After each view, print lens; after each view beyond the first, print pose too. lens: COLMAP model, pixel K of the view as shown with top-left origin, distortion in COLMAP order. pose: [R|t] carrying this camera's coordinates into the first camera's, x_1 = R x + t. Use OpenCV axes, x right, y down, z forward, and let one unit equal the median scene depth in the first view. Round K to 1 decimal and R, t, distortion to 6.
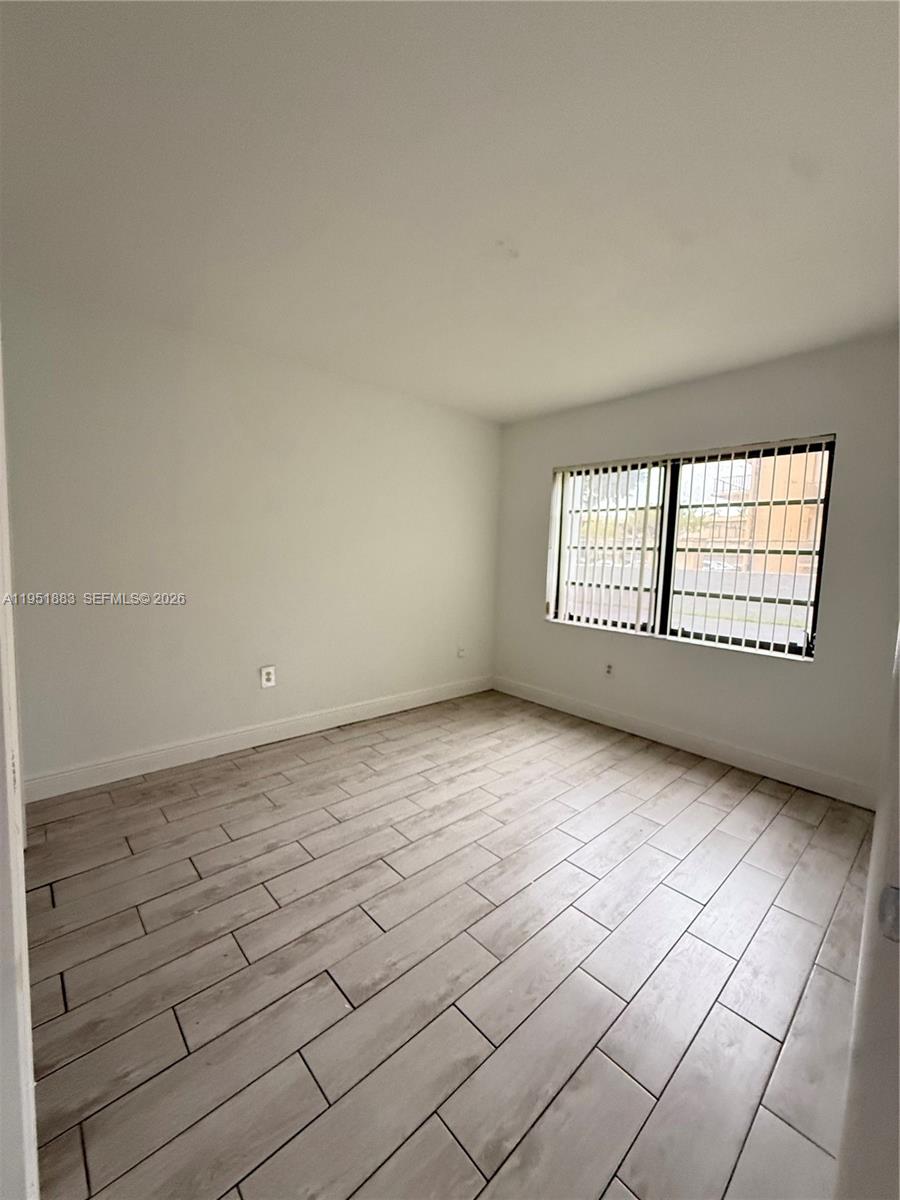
lens RADIAL K [[477.8, 0, 446.1], [0, 477.8, 599.0], [0, 0, 1]] dist [-0.000215, 0.000548]
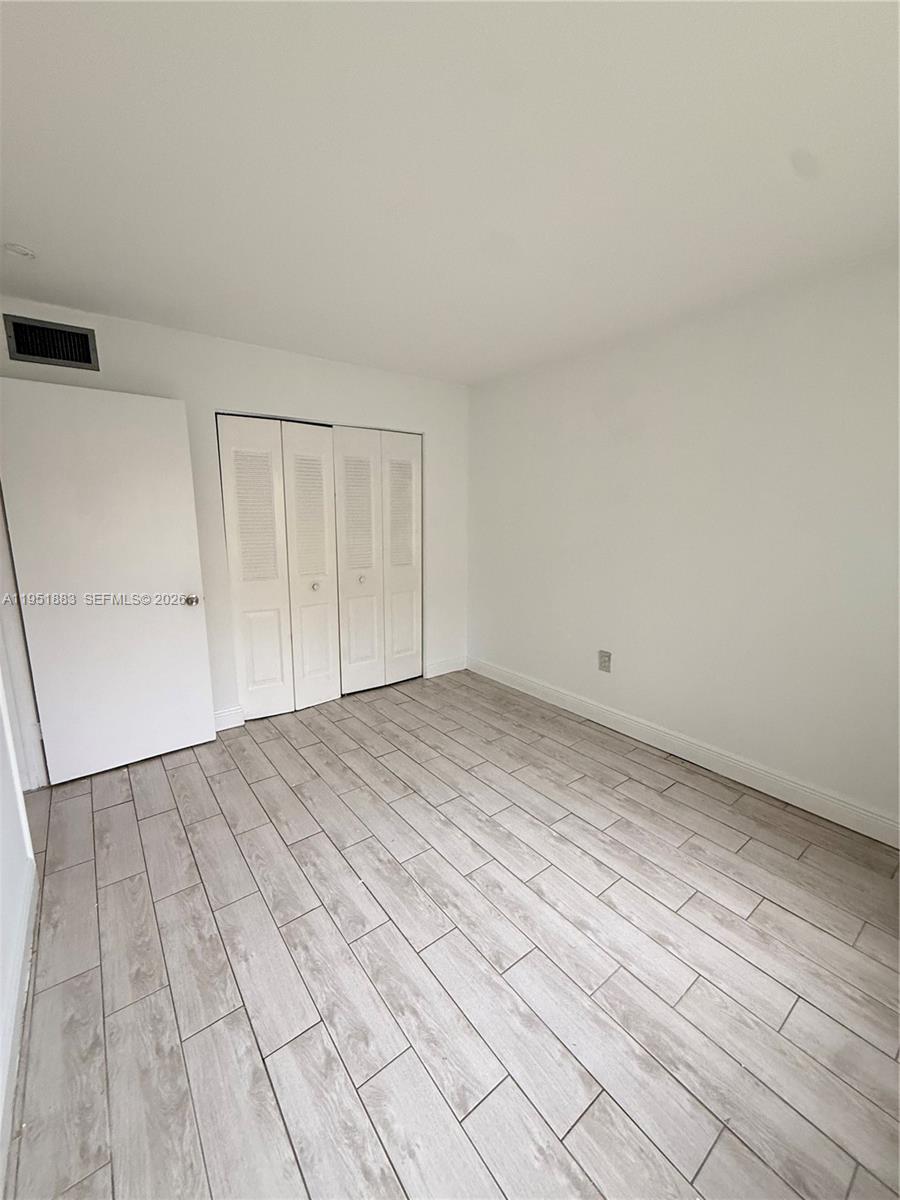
lens RADIAL K [[477.8, 0, 445.7], [0, 477.8, 599.2], [0, 0, 1]] dist [-0.000215, 0.000548]
pose [[-0.088276, 0.151679, -0.984480, 0.758643], [-0.101043, 0.981877, 0.160338, -0.114508], [0.990958, 0.113629, -0.071350, 0.847690]]
